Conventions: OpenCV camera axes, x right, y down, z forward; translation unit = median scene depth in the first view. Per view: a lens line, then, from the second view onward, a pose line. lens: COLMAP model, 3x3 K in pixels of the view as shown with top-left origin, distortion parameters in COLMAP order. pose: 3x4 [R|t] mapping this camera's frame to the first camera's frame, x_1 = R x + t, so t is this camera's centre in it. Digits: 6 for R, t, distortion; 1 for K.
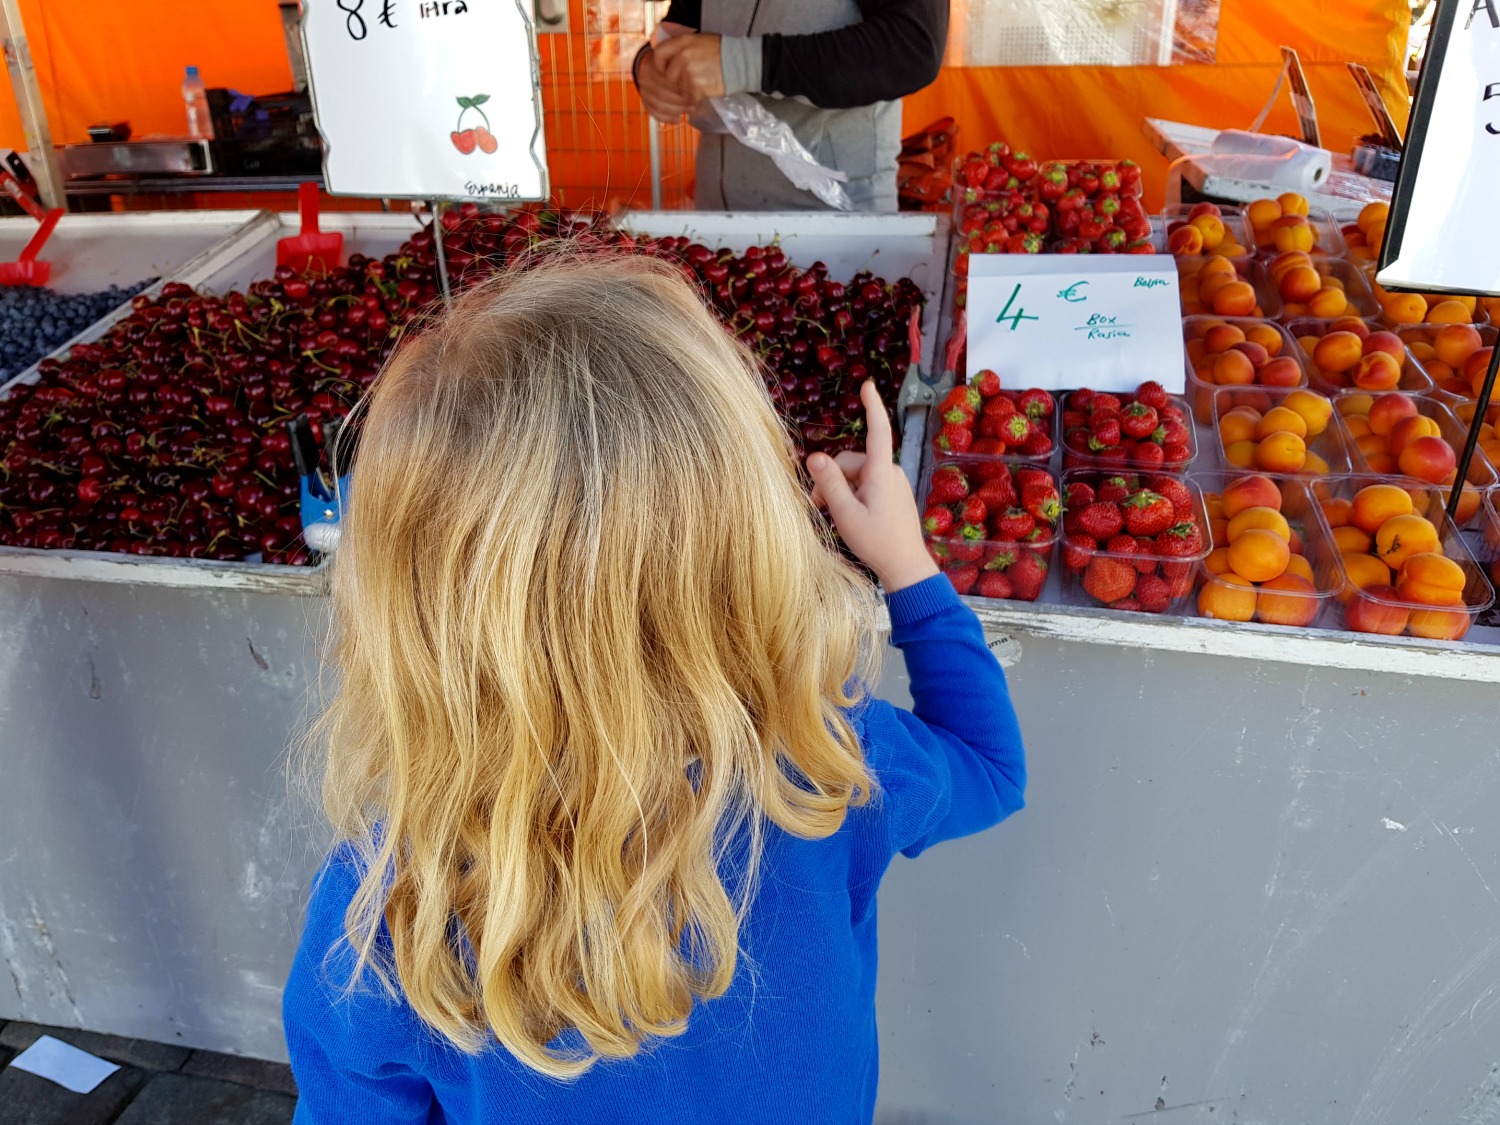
lens RADIAL K [[1118.7, 0, 750.0], [0, 1118.7, 562.5], [0, 0, 1]] dist [0.002441, -0.000332]
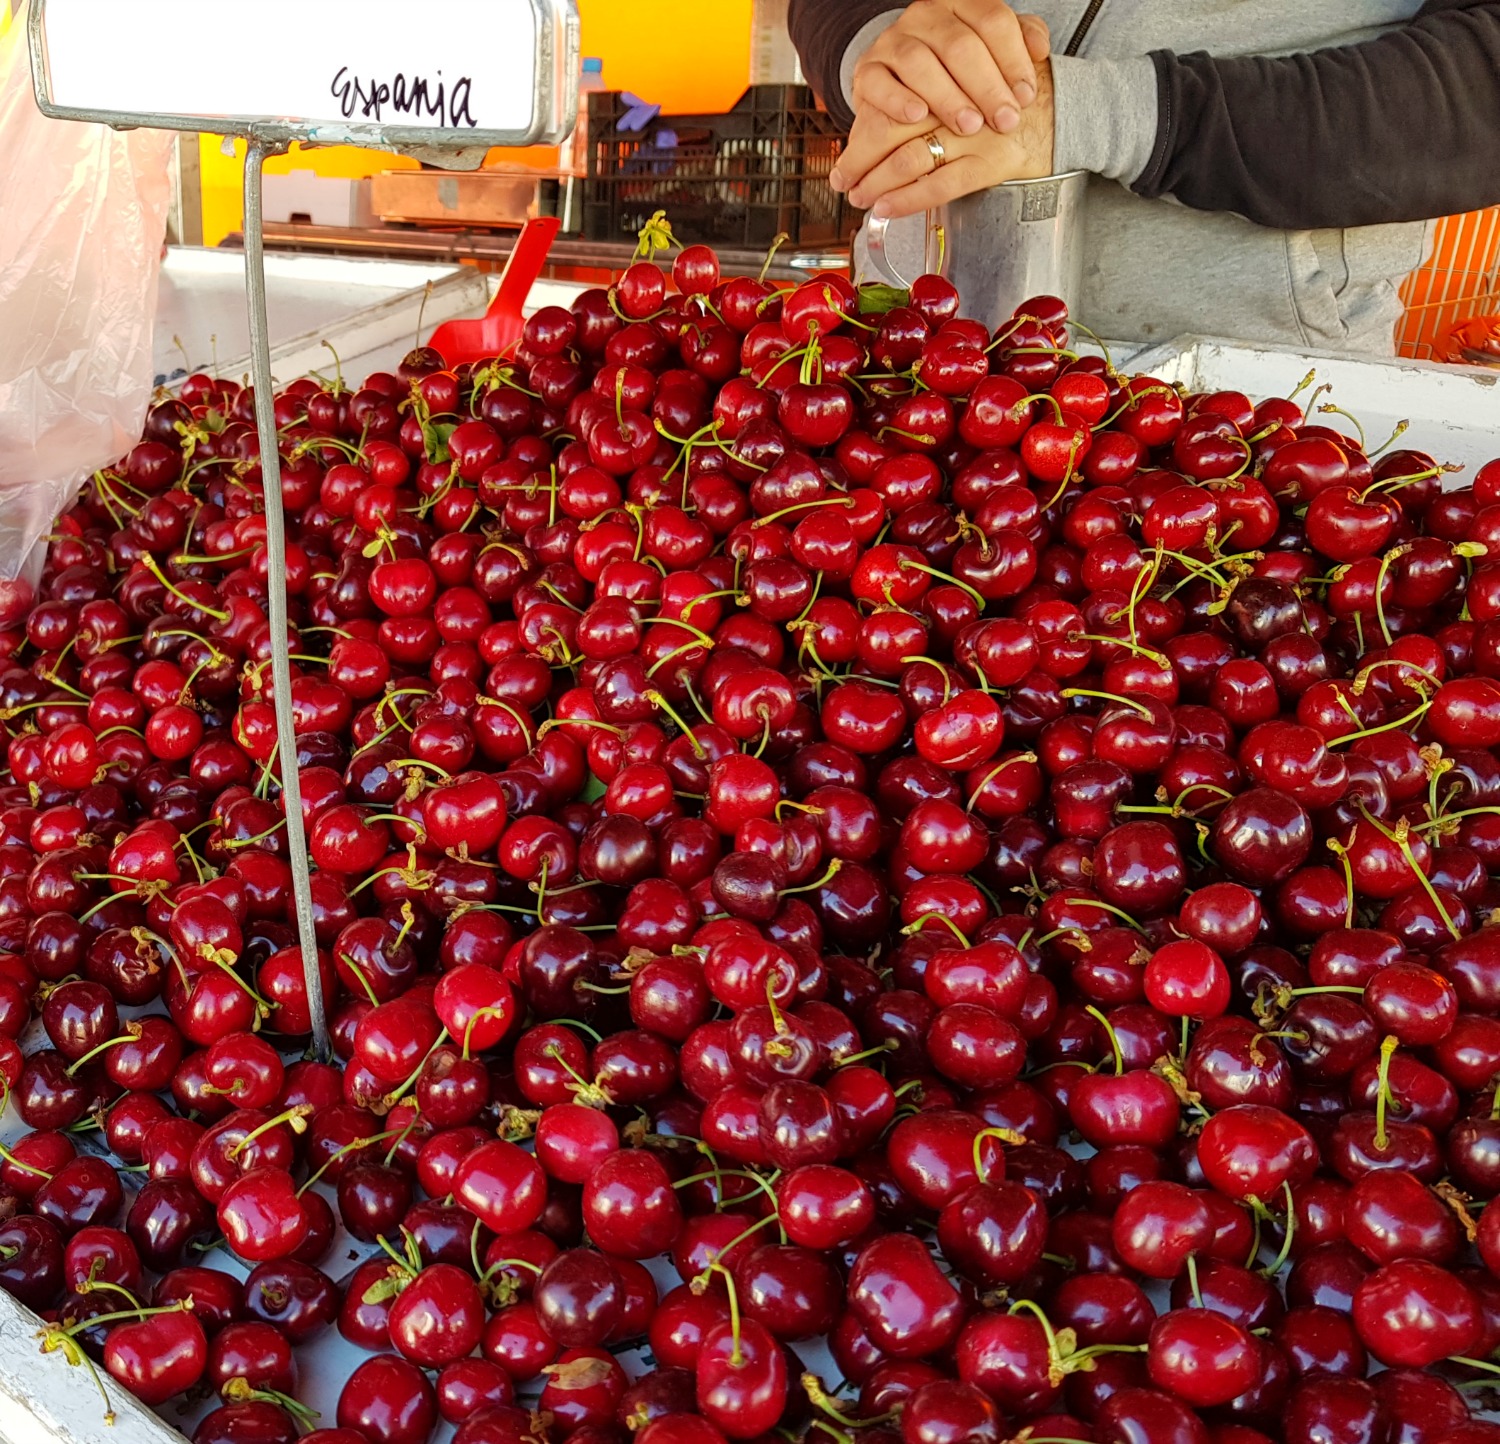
lens RADIAL K [[1273.6, 0, 750.0], [0, 1273.6, 722.0], [0, 0, 1]] dist [-0.009857, -0.007394]
pose [[0.826769, 0.241484, -0.508073, 0.024193], [-0.266059, 0.963631, 0.025060, -0.166550], [0.495646, 0.114459, 0.860949, 0.607326]]
